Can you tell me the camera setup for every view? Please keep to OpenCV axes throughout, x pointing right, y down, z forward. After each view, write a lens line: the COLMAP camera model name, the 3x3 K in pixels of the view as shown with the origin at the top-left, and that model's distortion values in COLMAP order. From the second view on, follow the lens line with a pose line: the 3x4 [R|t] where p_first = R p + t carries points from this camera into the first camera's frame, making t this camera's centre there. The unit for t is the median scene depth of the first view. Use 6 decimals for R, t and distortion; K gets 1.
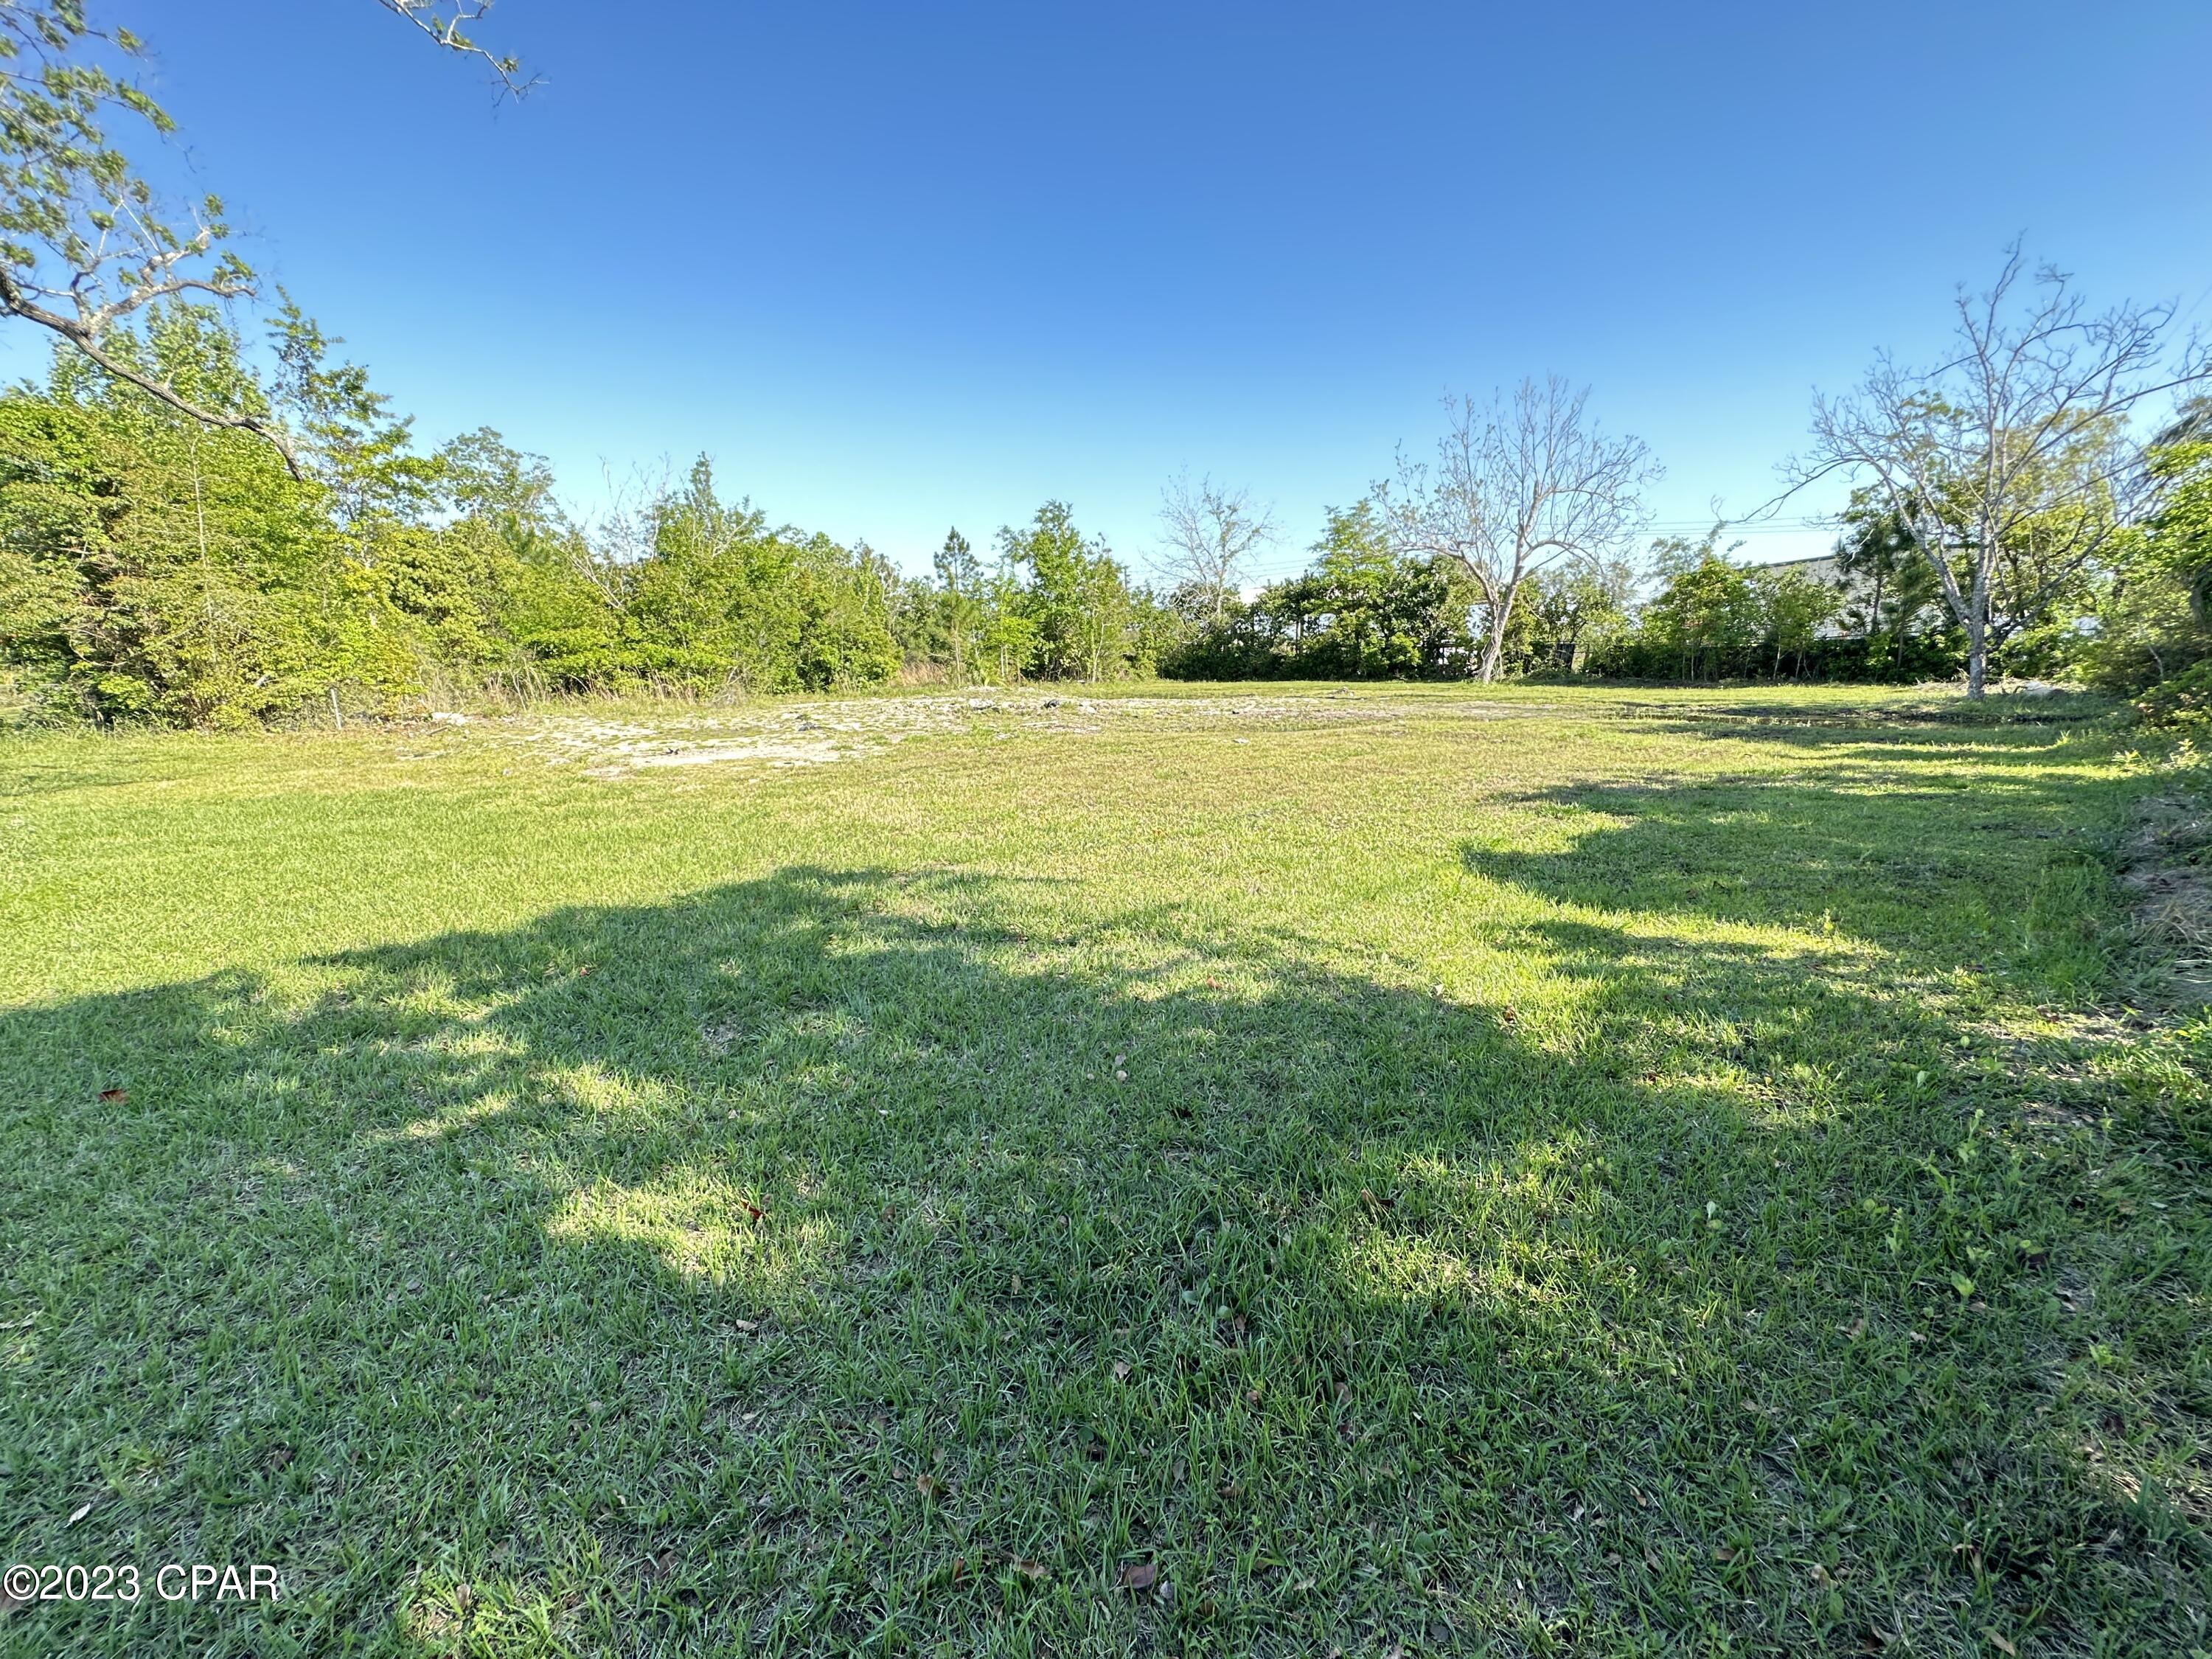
lens RADIAL K [[882.6, 0, 1103.0], [0, 882.6, 830.1], [0, 0, 1]] dist [-0.005847, 0.001400]
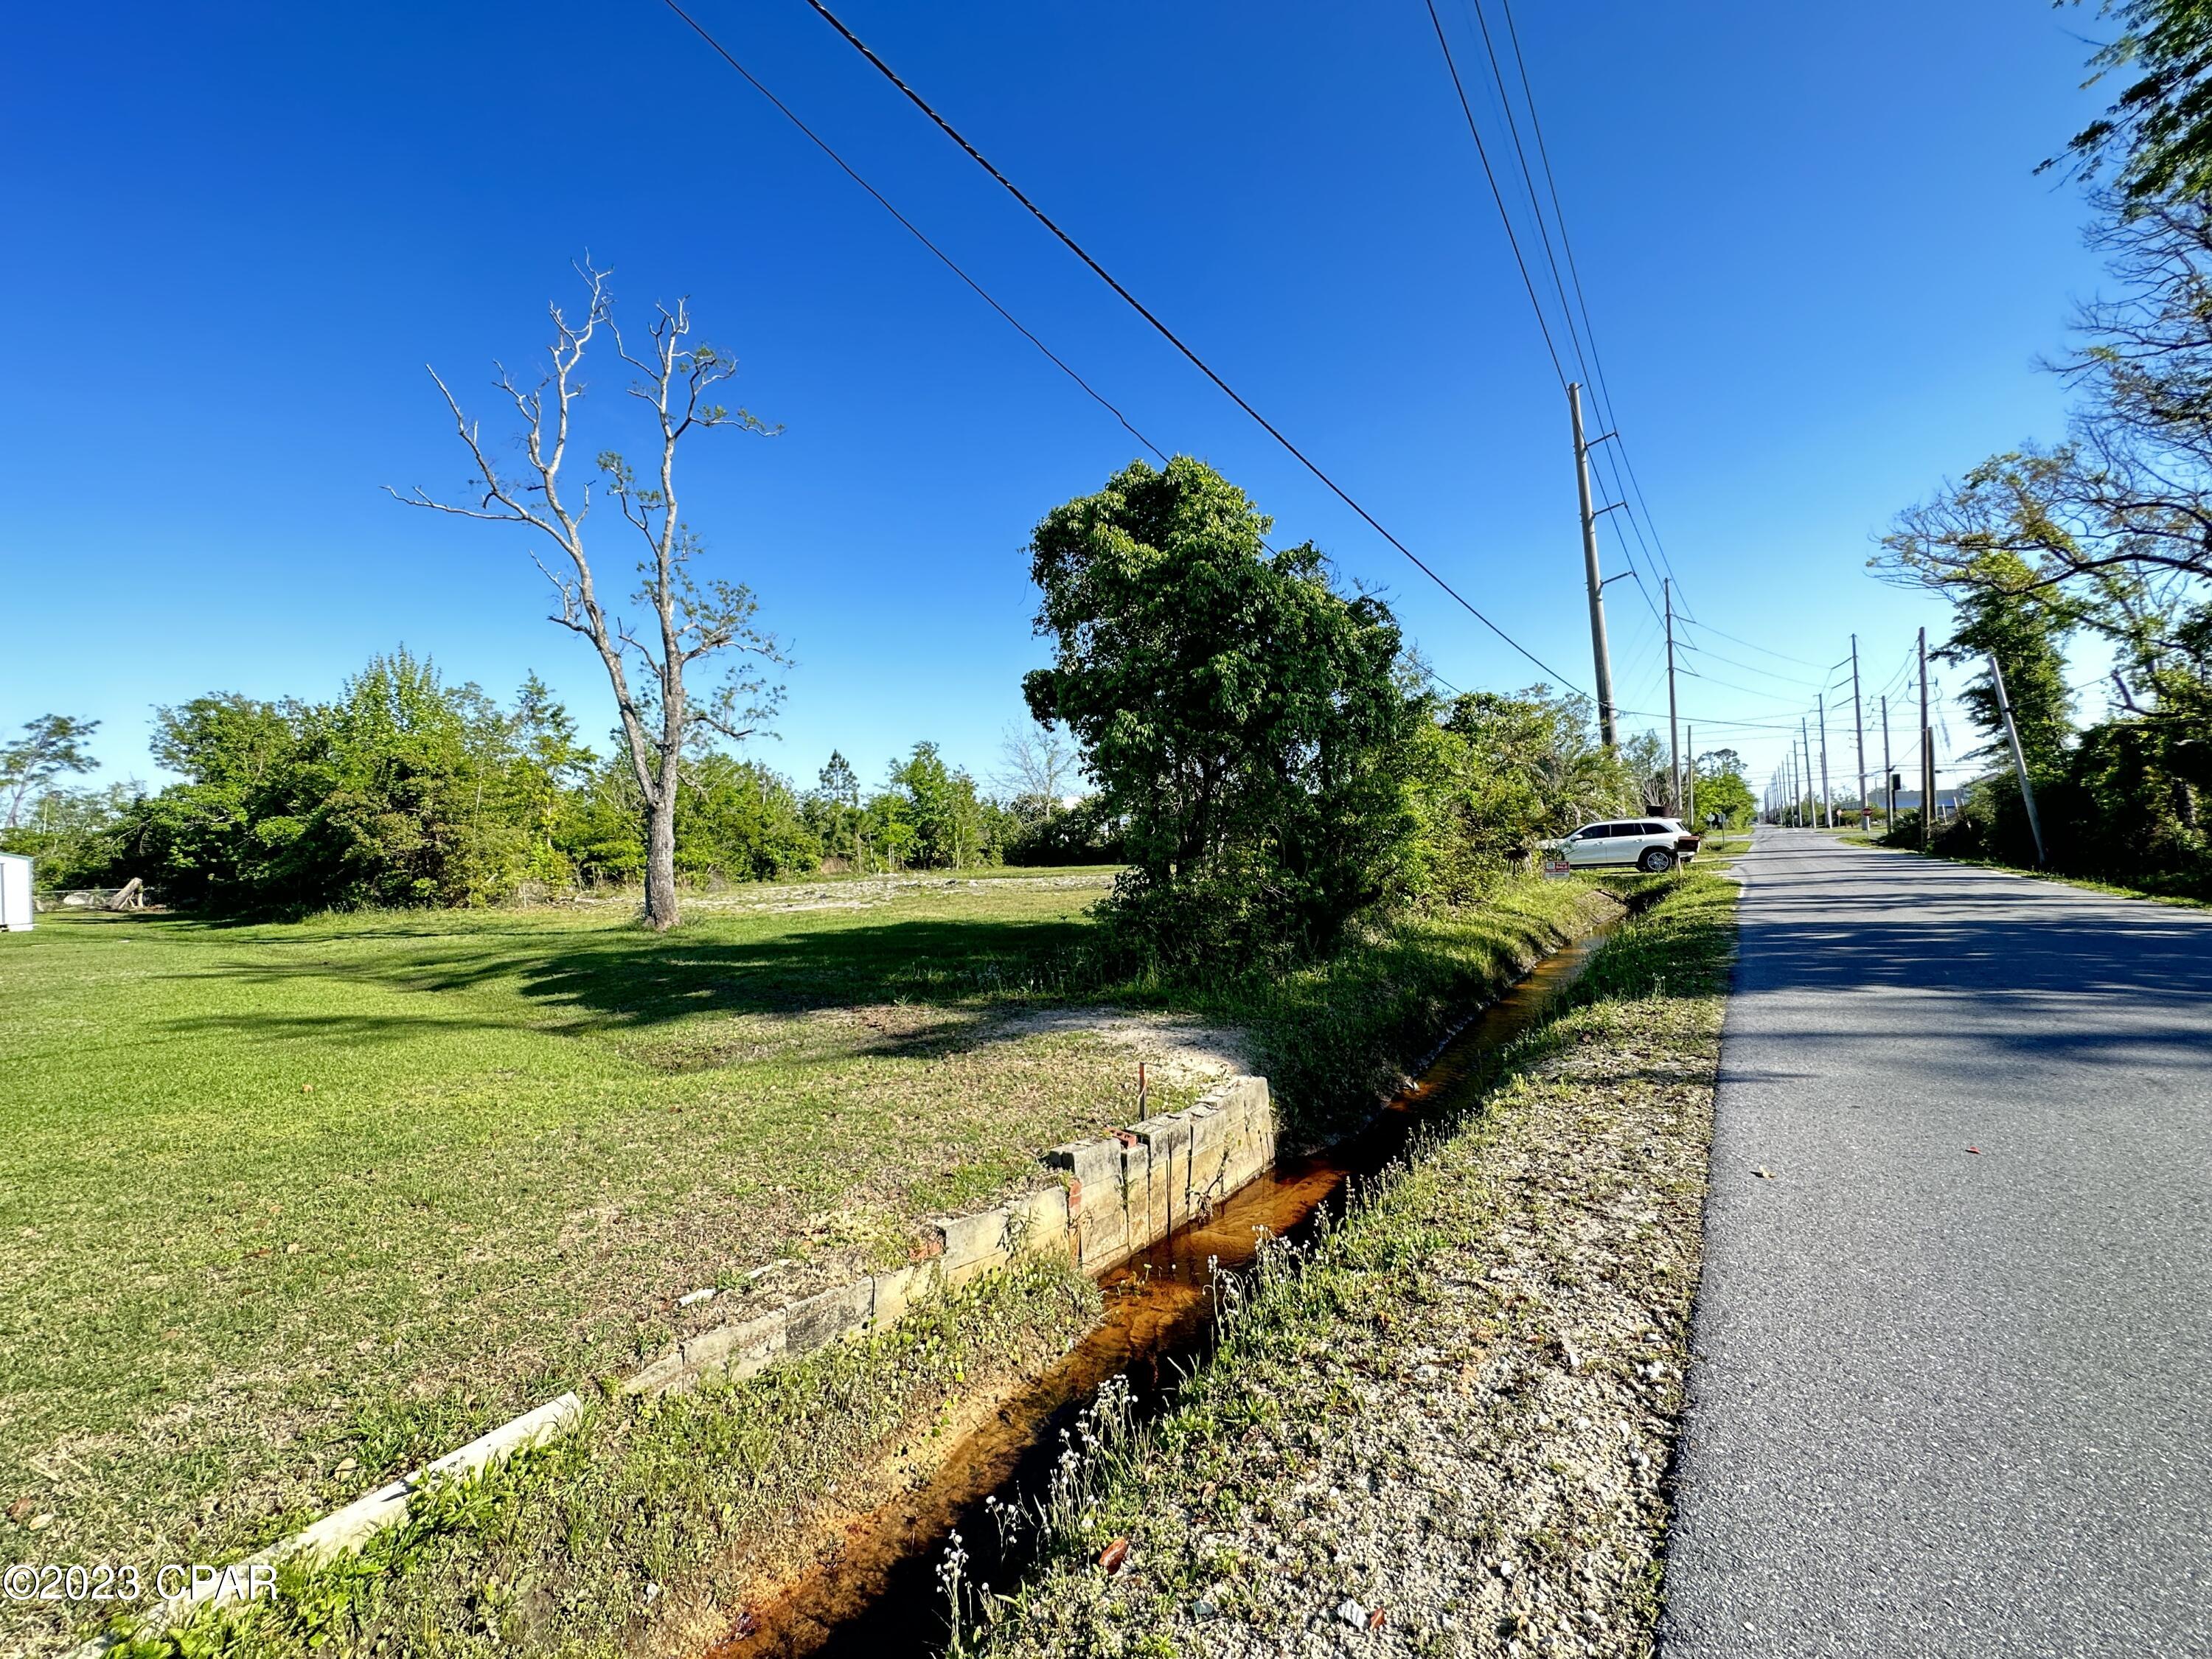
lens RADIAL K [[882.6, 0, 1105.8], [0, 882.6, 820.1], [0, 0, 1]] dist [-0.005847, 0.001400]
pose [[0.982119, -0.012476, 0.187849, -0.124825], [0.053031, 0.975731, -0.212455, 0.183018], [-0.180639, 0.218618, 0.958945, -1.106412]]
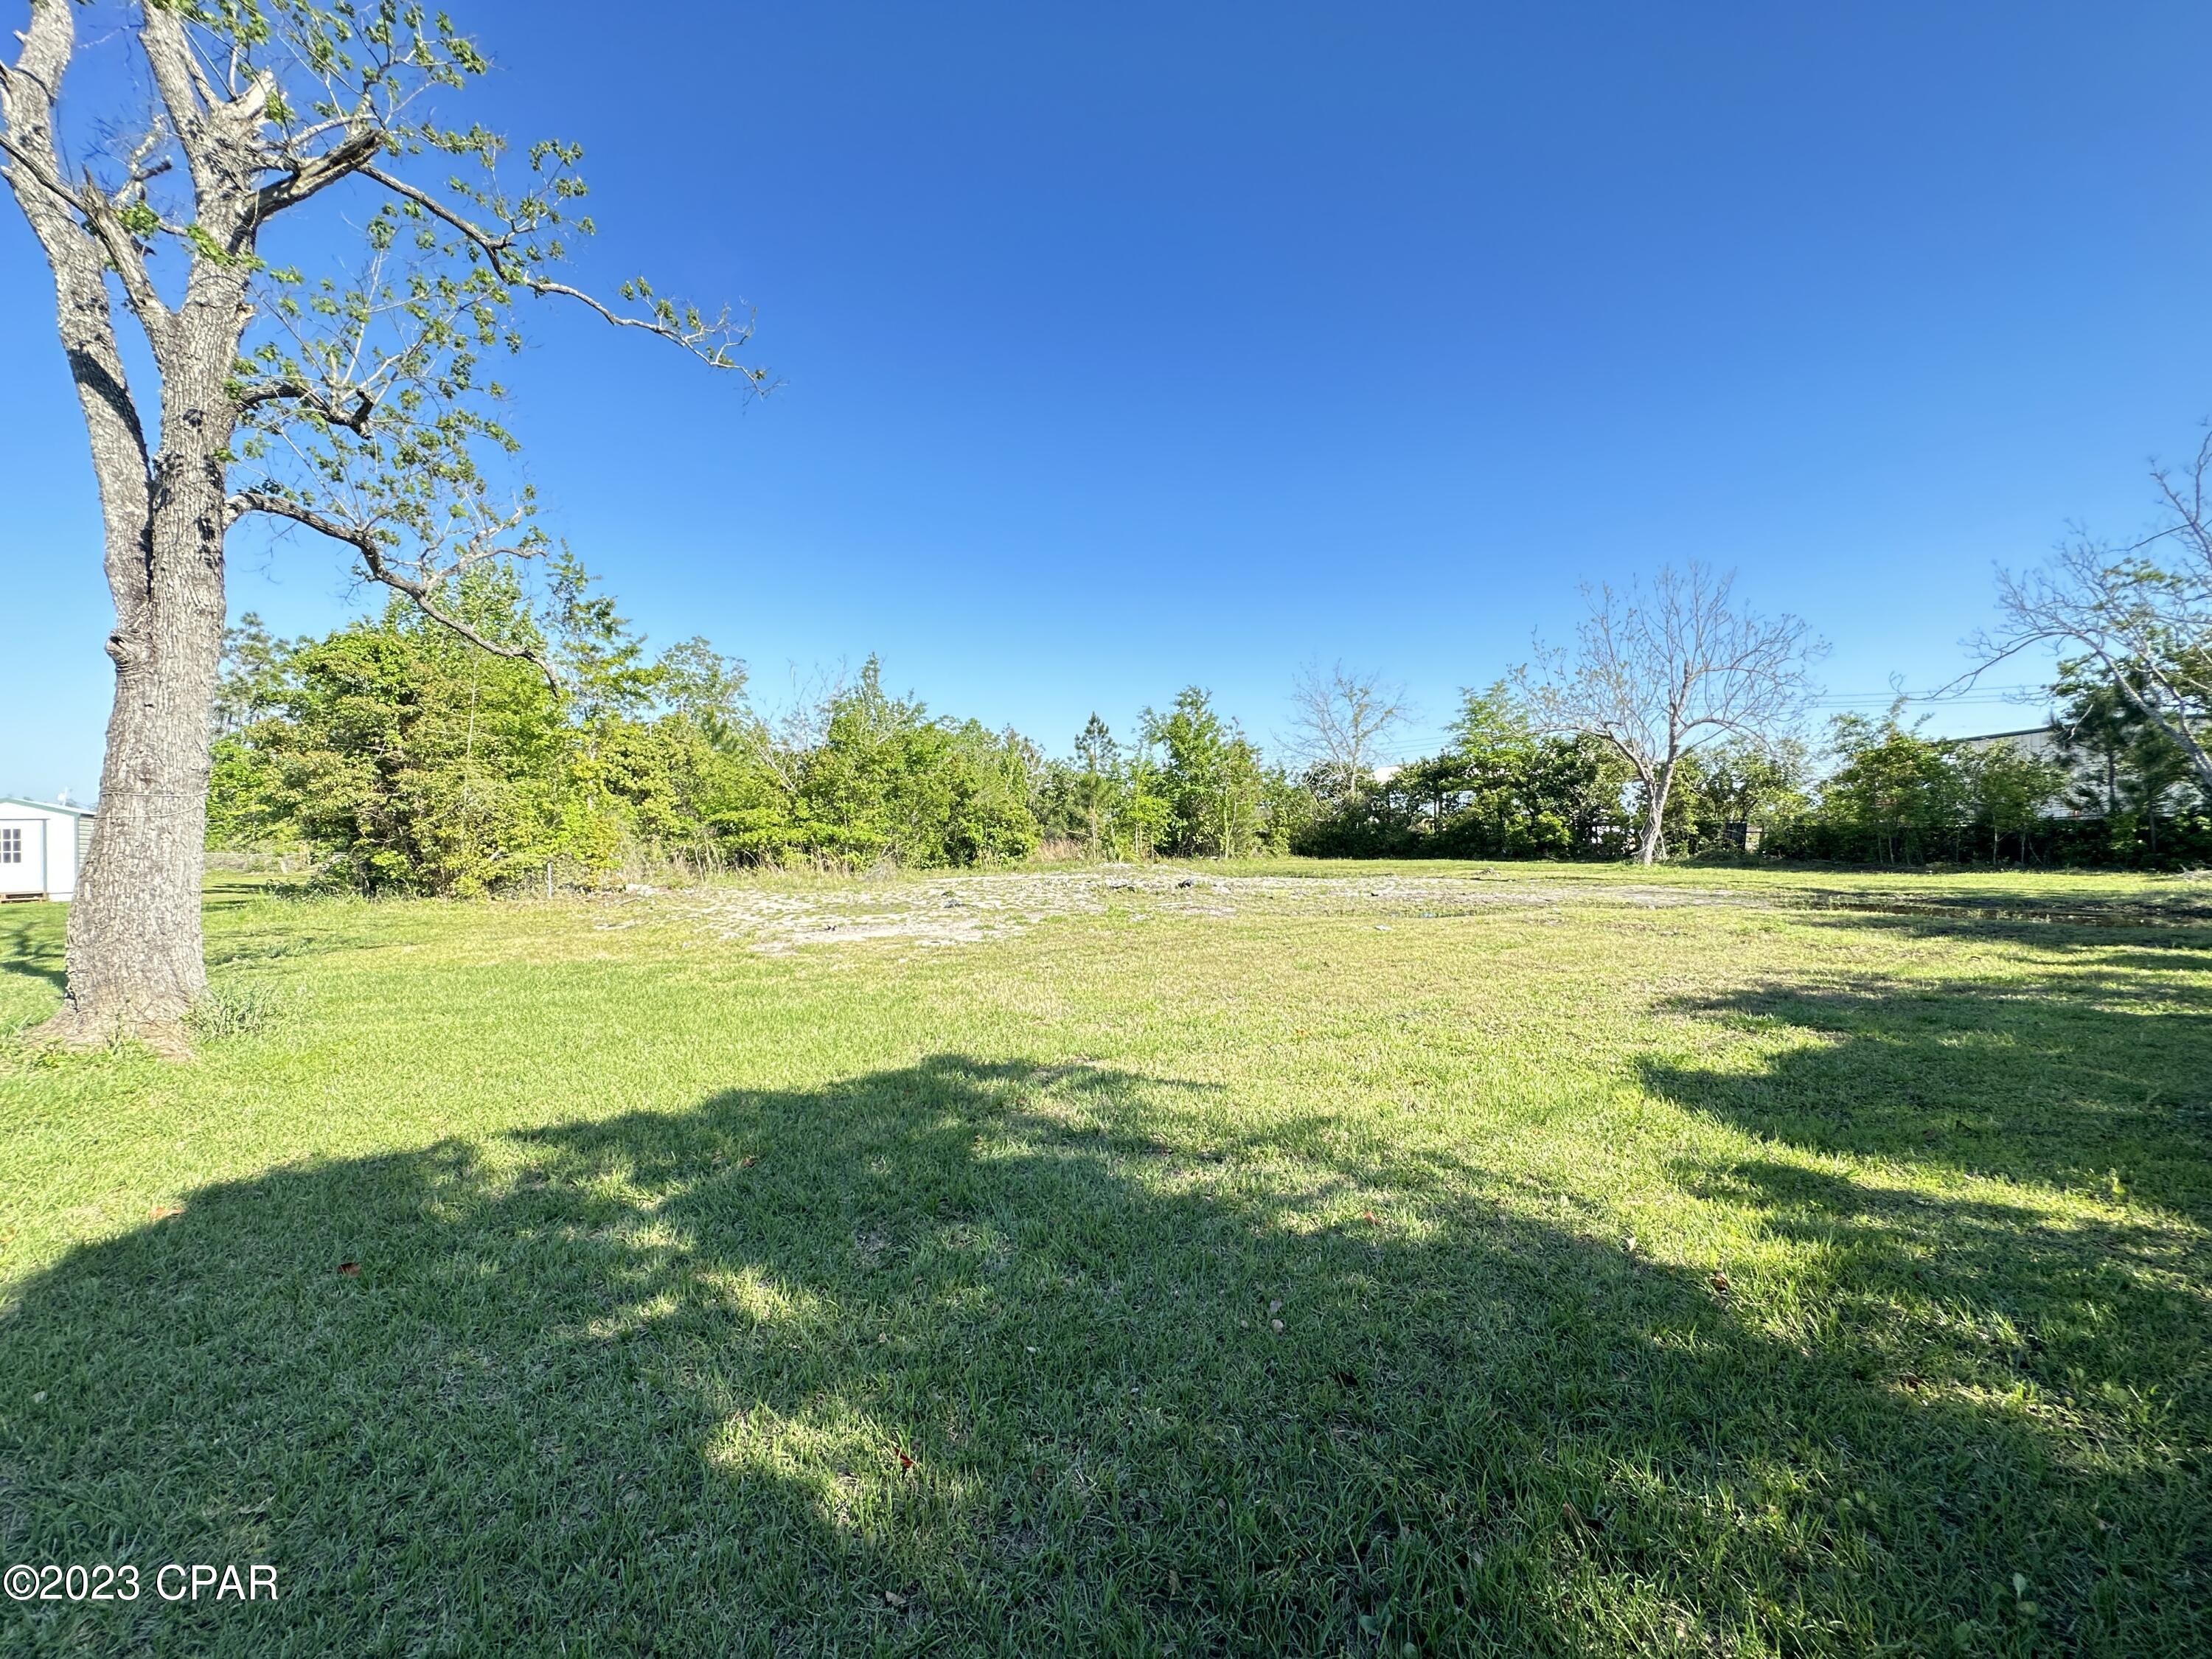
lens RADIAL K [[882.6, 0, 1102.6], [0, 882.6, 831.3], [0, 0, 1]] dist [-0.005847, 0.001400]
pose [[0.989054, 0.004249, -0.147492, -0.005876], [-0.032405, 0.981436, -0.189031, -0.011790], [0.143950, 0.191741, 0.970831, -0.008303]]
